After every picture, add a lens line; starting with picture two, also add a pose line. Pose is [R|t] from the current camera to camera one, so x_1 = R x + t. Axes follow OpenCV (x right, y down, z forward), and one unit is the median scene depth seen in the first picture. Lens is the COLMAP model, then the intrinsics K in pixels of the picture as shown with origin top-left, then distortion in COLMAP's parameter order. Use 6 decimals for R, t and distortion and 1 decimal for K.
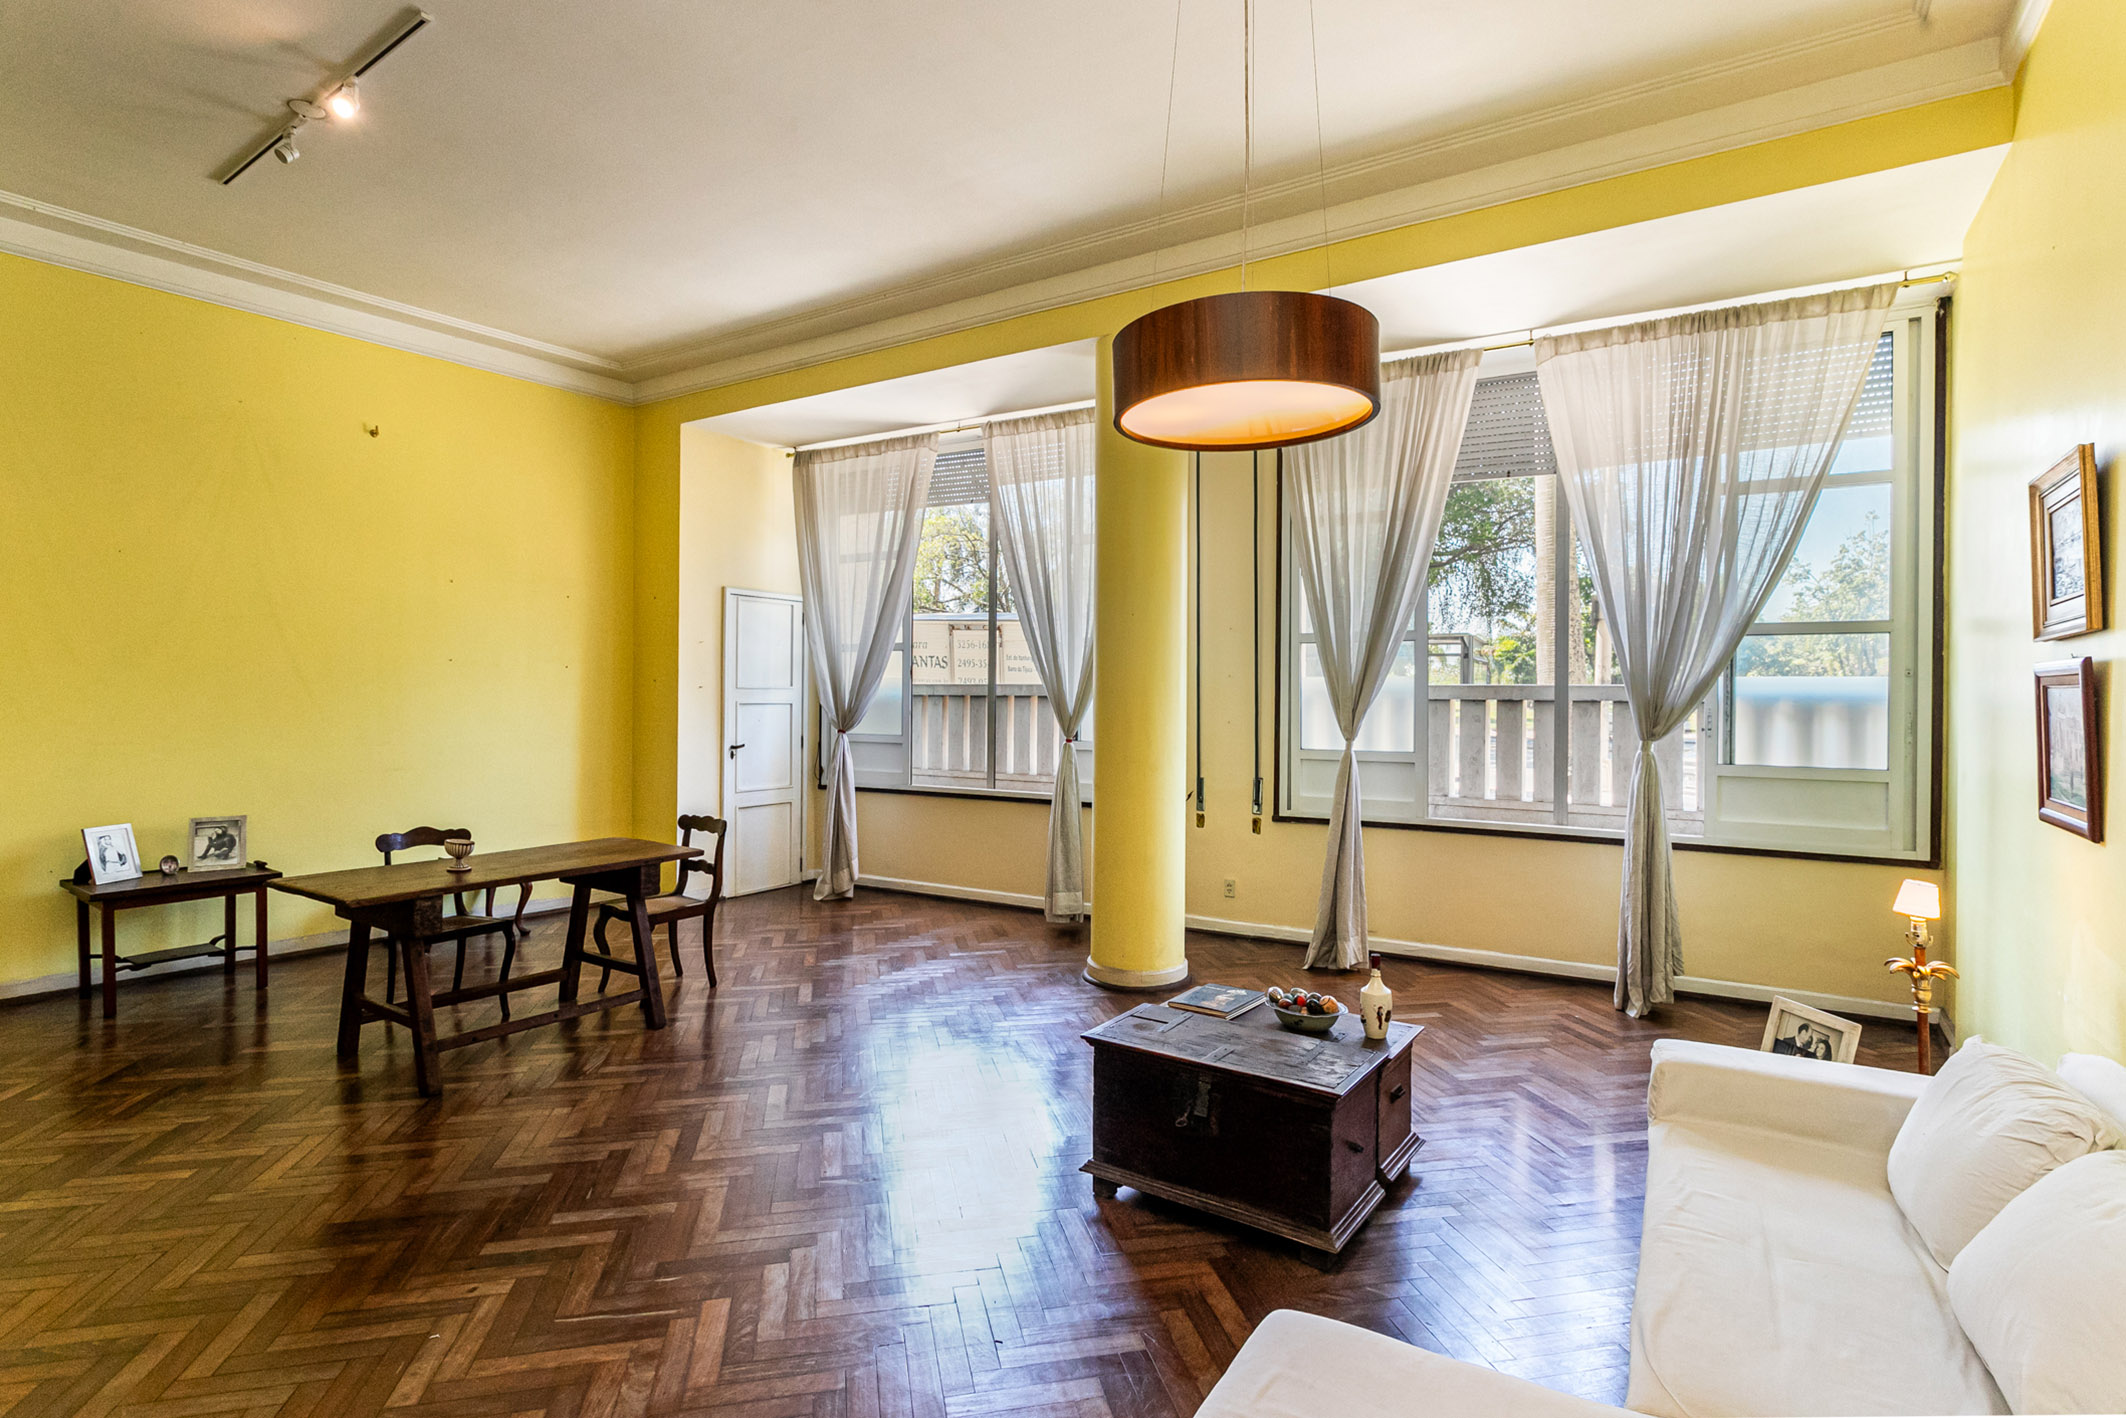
lens RADIAL K [[1030.0, 0, 1055.2], [0, 1030.0, 696.7], [0, 0, 1]] dist [0.003847, 0.001762]
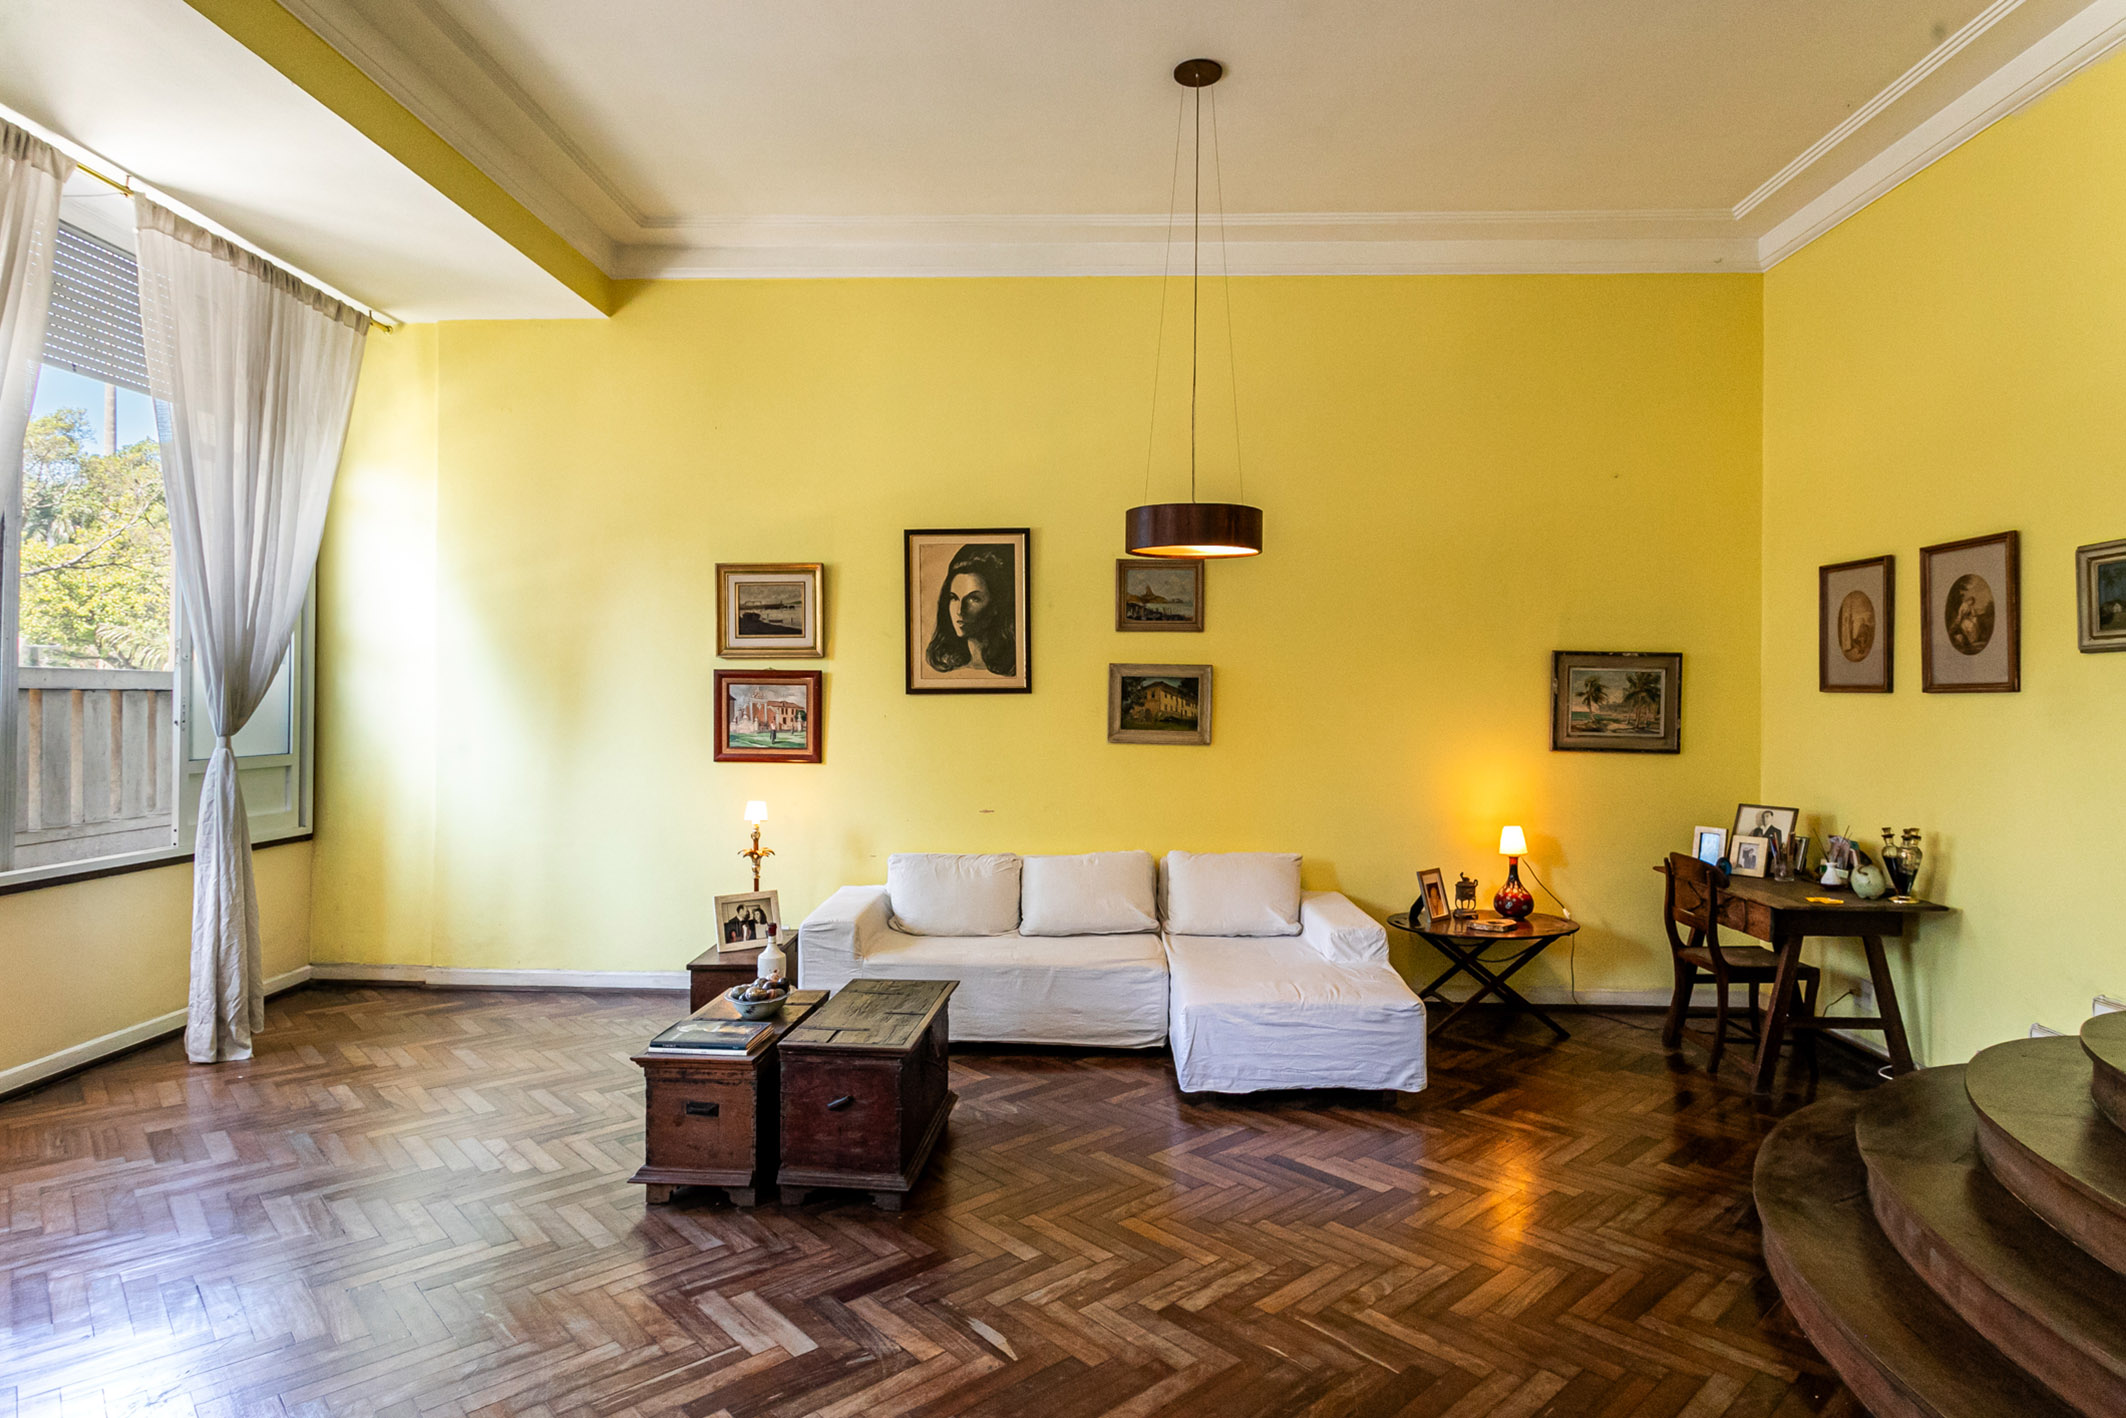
lens RADIAL K [[1185.0, 0, 1071.5], [0, 1185.0, 689.9], [0, 0, 1]] dist [-0.000113, 0.010823]
pose [[-0.516720, -0.006608, 0.856129, -1.066686], [-0.011597, 0.999932, 0.000719, -0.008196], [-0.856076, -0.009557, -0.516762, 1.553102]]
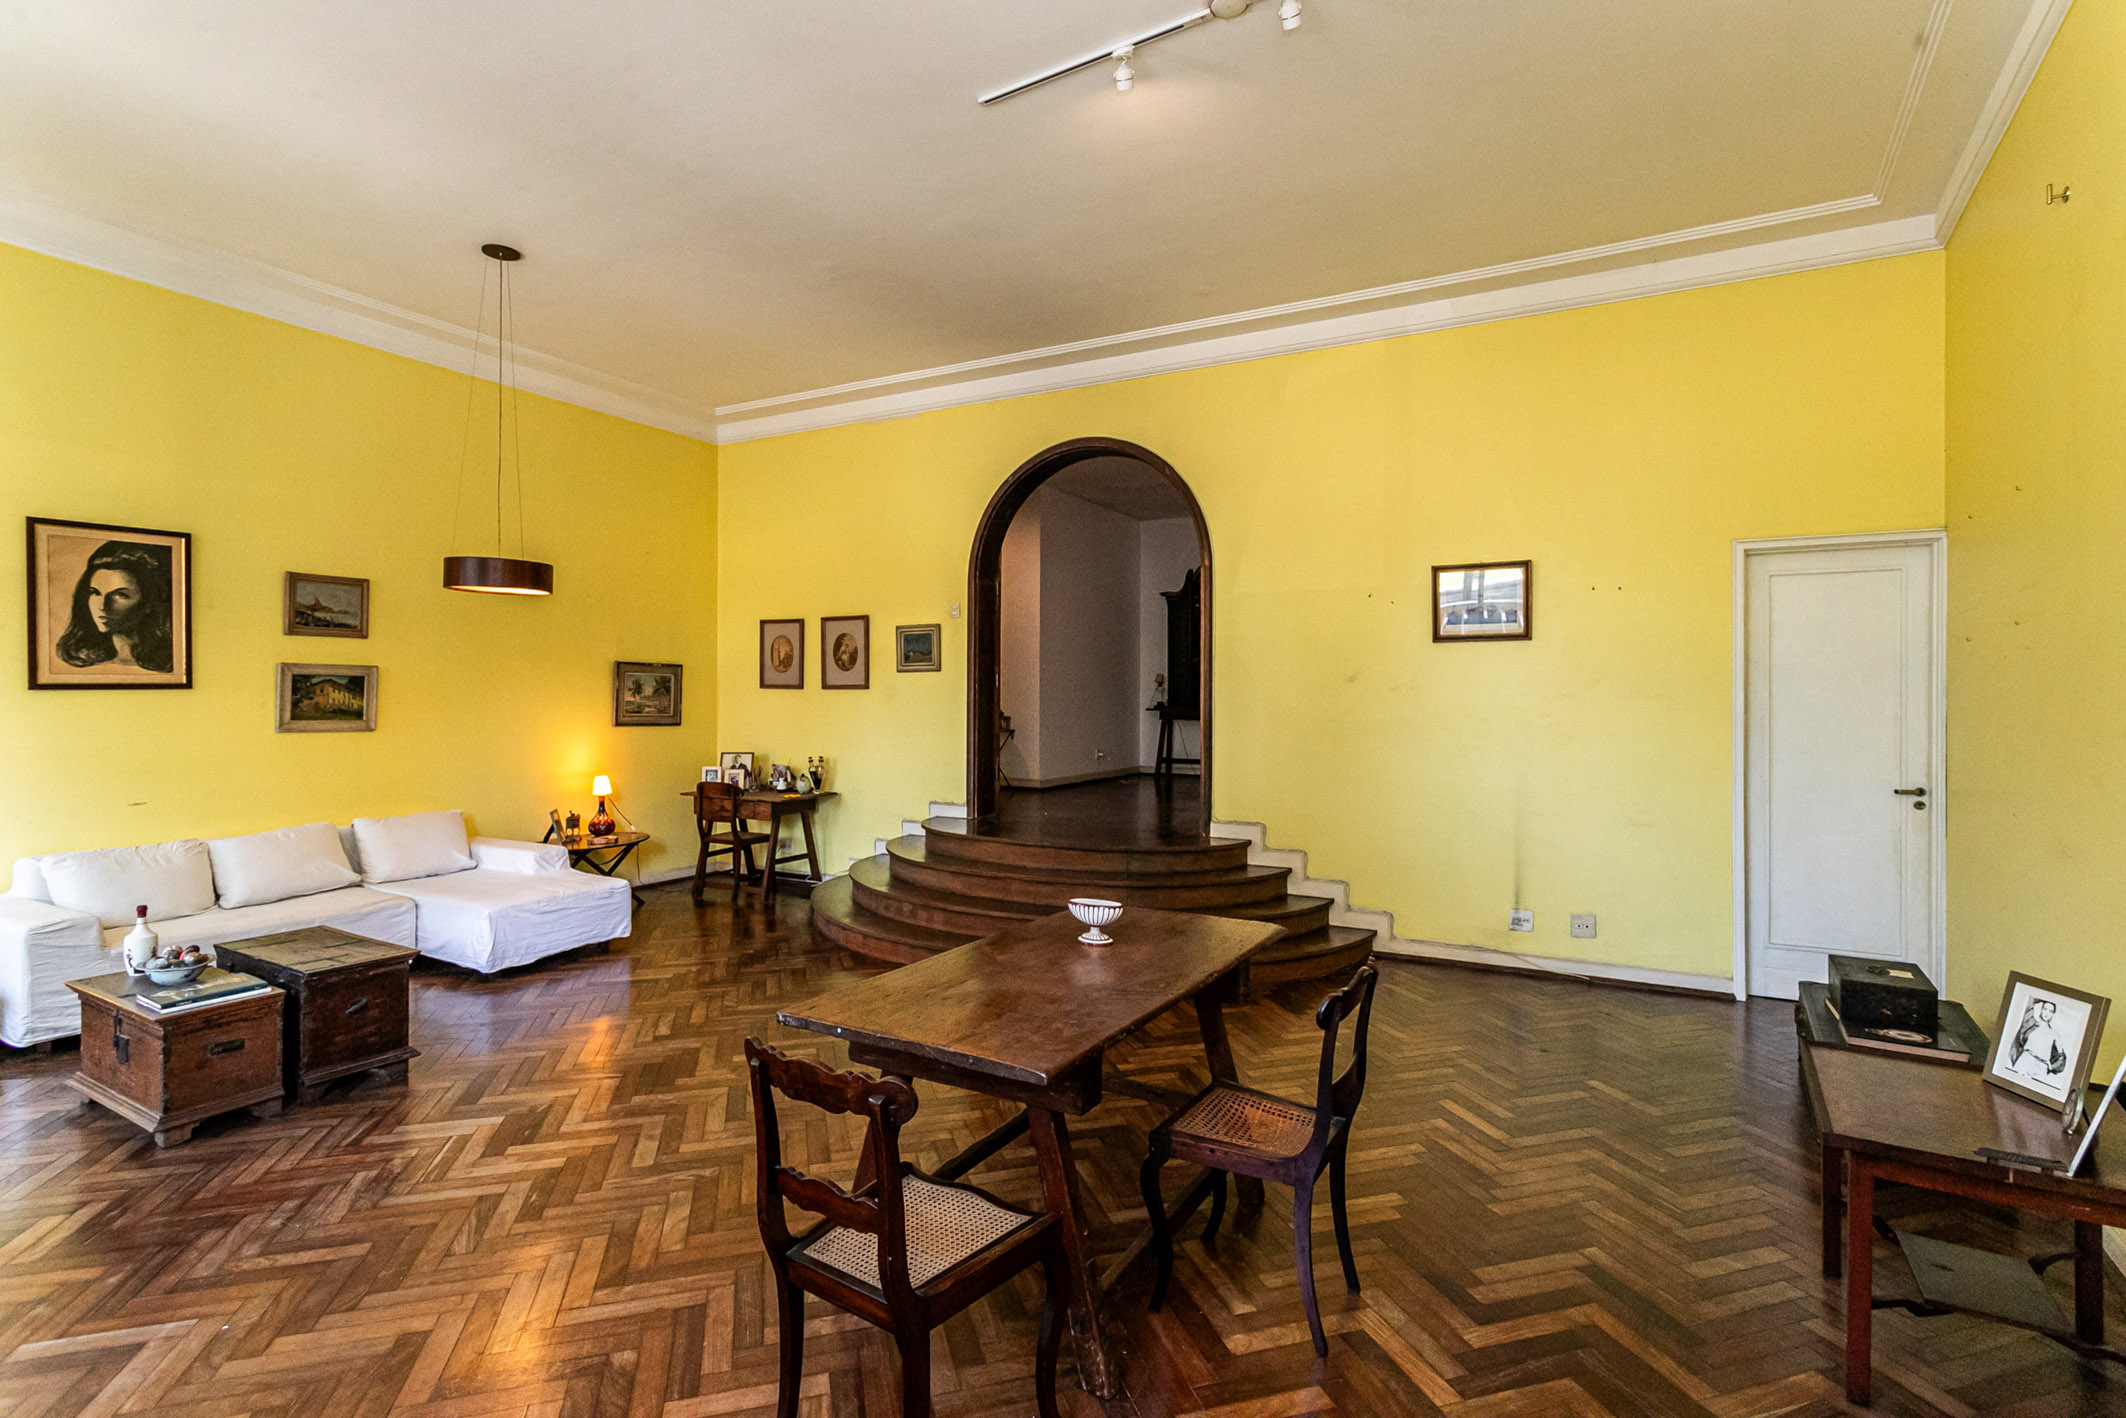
lens RADIAL K [[1030.0, 0, 1055.2], [0, 1030.0, 696.7], [0, 0, 1]] dist [0.003847, 0.001762]
pose [[-0.997056, -0.011116, -0.075870, -0.721807], [-0.011156, 0.999938, 0.000102, -0.003607], [0.075864, 0.000948, -0.997118, 2.555214]]
